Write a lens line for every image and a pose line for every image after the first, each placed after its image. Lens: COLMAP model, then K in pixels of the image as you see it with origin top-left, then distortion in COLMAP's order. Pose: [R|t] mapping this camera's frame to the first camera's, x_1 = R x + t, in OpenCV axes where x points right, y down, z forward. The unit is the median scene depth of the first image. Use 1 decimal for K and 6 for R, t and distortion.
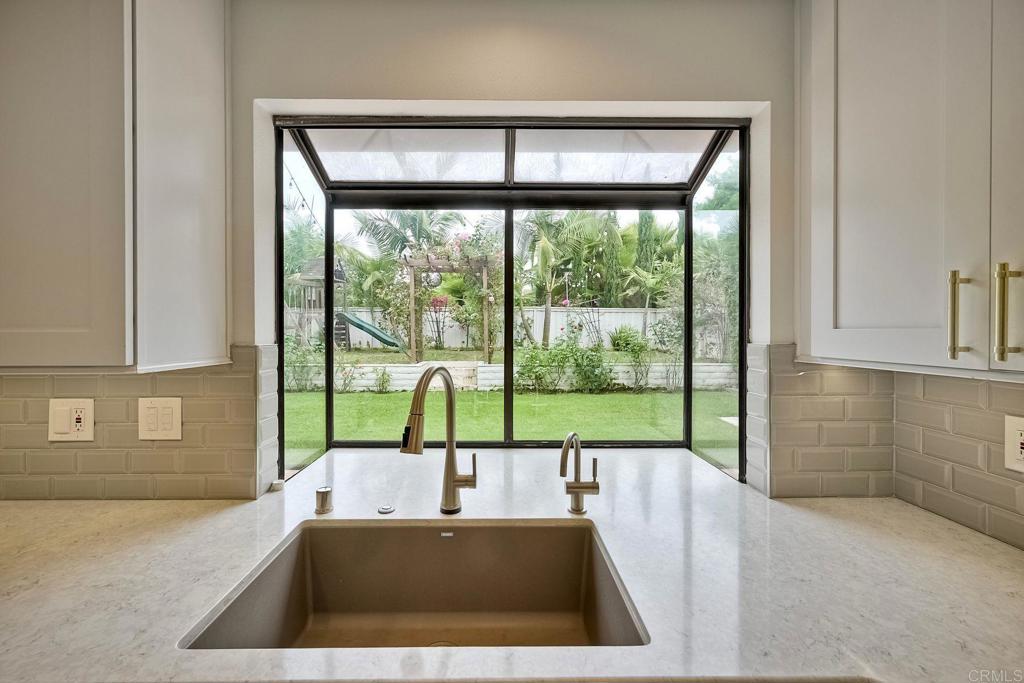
lens RADIAL K [[409.9, 0, 514.7], [0, 409.9, 333.6], [0, 0, 1]] dist [-0.000350, 0.000205]
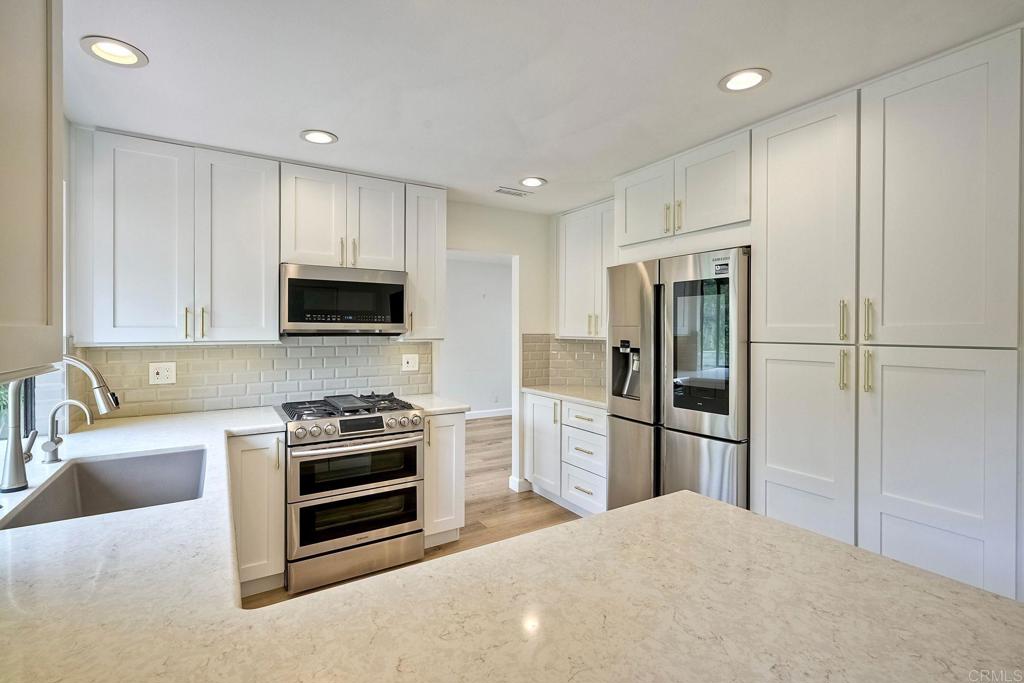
lens RADIAL K [[471.1, 0, 517.1], [0, 471.1, 332.0], [0, 0, 1]] dist [-0.000322, -0.000068]
pose [[-0.505671, -0.006074, 0.862705, -0.257338], [0.003493, 0.999953, 0.009087, -0.000342], [-0.862719, 0.007608, -0.505626, 0.064289]]
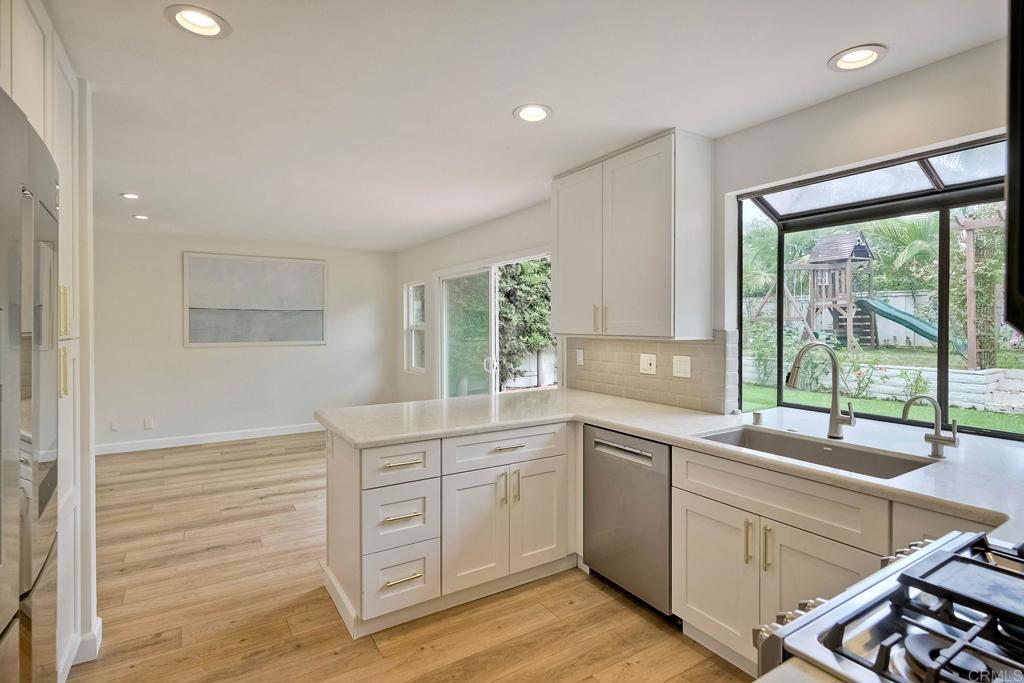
lens RADIAL K [[509.3, 0, 494.8], [0, 509.3, 324.2], [0, 0, 1]] dist [0.002985, 0.000319]
pose [[0.492607, 0.003438, -0.870245, 0.115316], [-0.006613, 0.999978, 0.000207, 0.001357], [0.870227, 0.005653, 0.492619, -0.138858]]
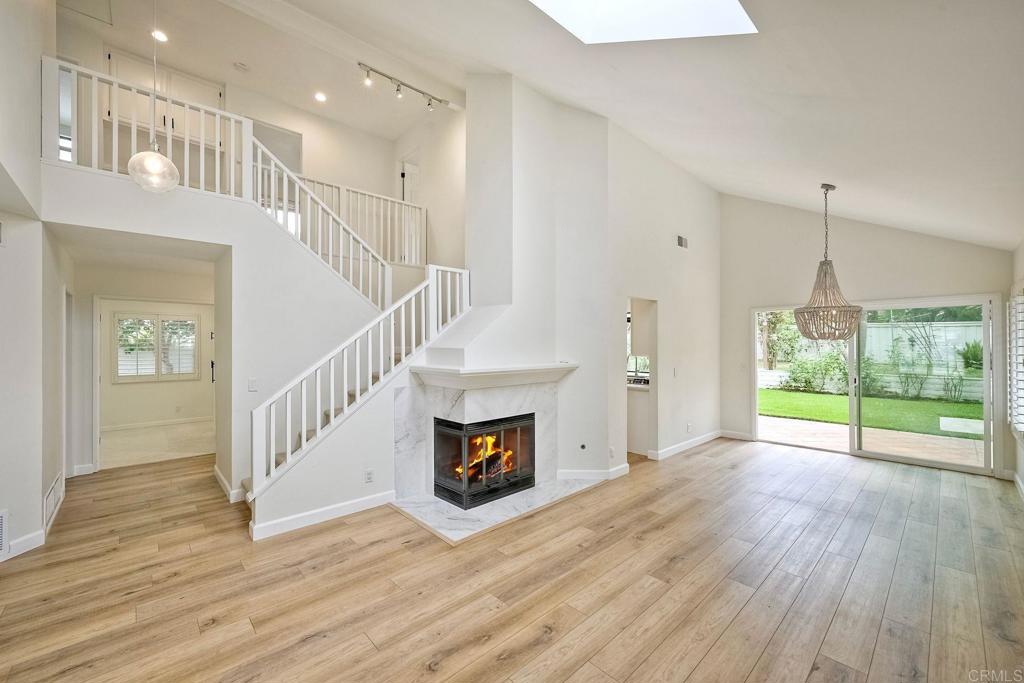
lens RADIAL K [[409.9, 0, 510.8], [0, 409.9, 341.2], [0, 0, 1]] dist [-0.000350, 0.000205]
pose [[0.660829, -0.004581, -0.750523, 0.434084], [-0.004818, 0.999935, -0.010345, -0.005651], [0.750521, 0.010453, 0.660764, -0.626218]]
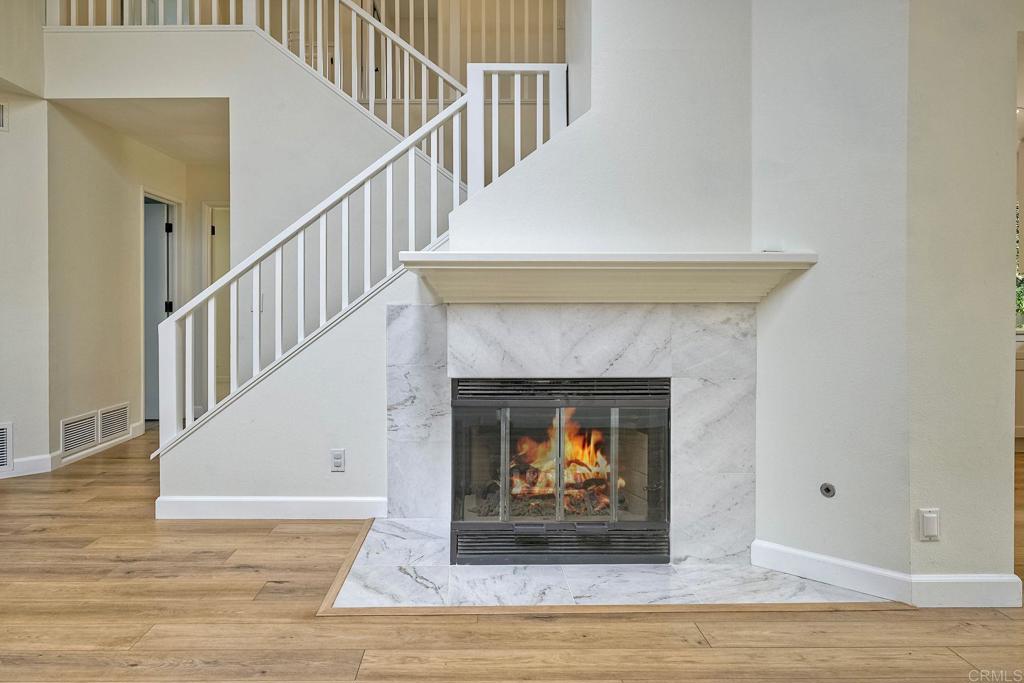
lens RADIAL K [[697.4, 0, 486.7], [0, 697.4, 310.3], [0, 0, 1]] dist [-0.005658, -0.003524]
pose [[-0.015969, 0.005262, -0.999859, 0.417316], [-0.006849, 0.999962, 0.005371, 0.038887], [0.999849, 0.006934, -0.015933, -0.374752]]
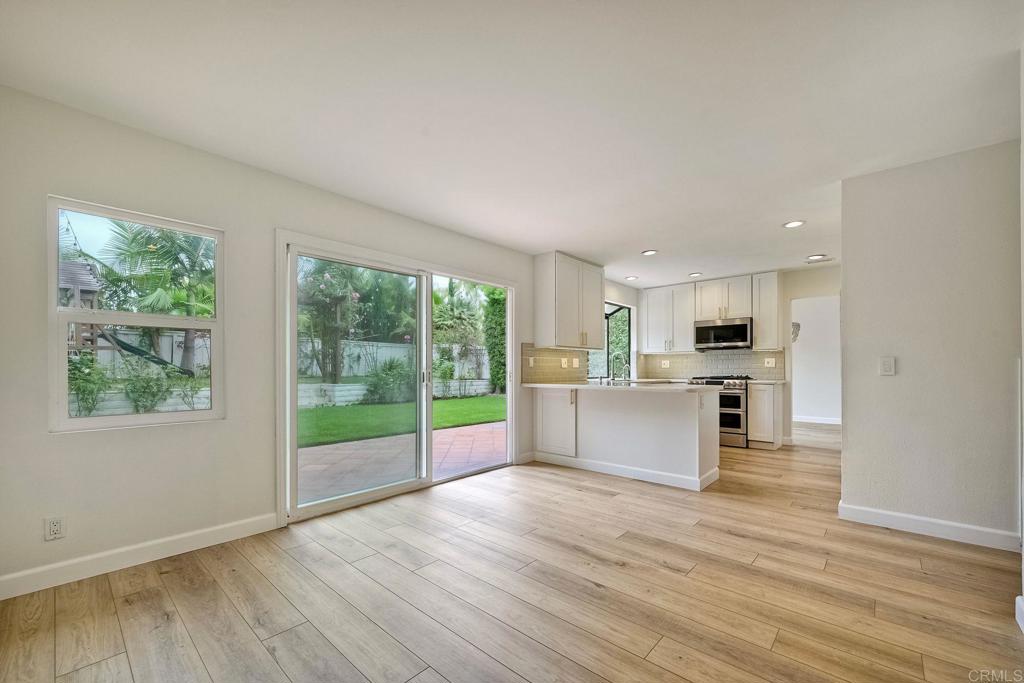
lens RADIAL K [[409.9, 0, 510.3], [0, 409.9, 370.6], [0, 0, 1]] dist [-0.000350, 0.000205]
pose [[0.689144, -0.002832, 0.724618, -0.653444], [0.005924, 0.999981, -0.001725, 0.041964], [-0.724600, 0.005482, 0.689148, -0.222777]]
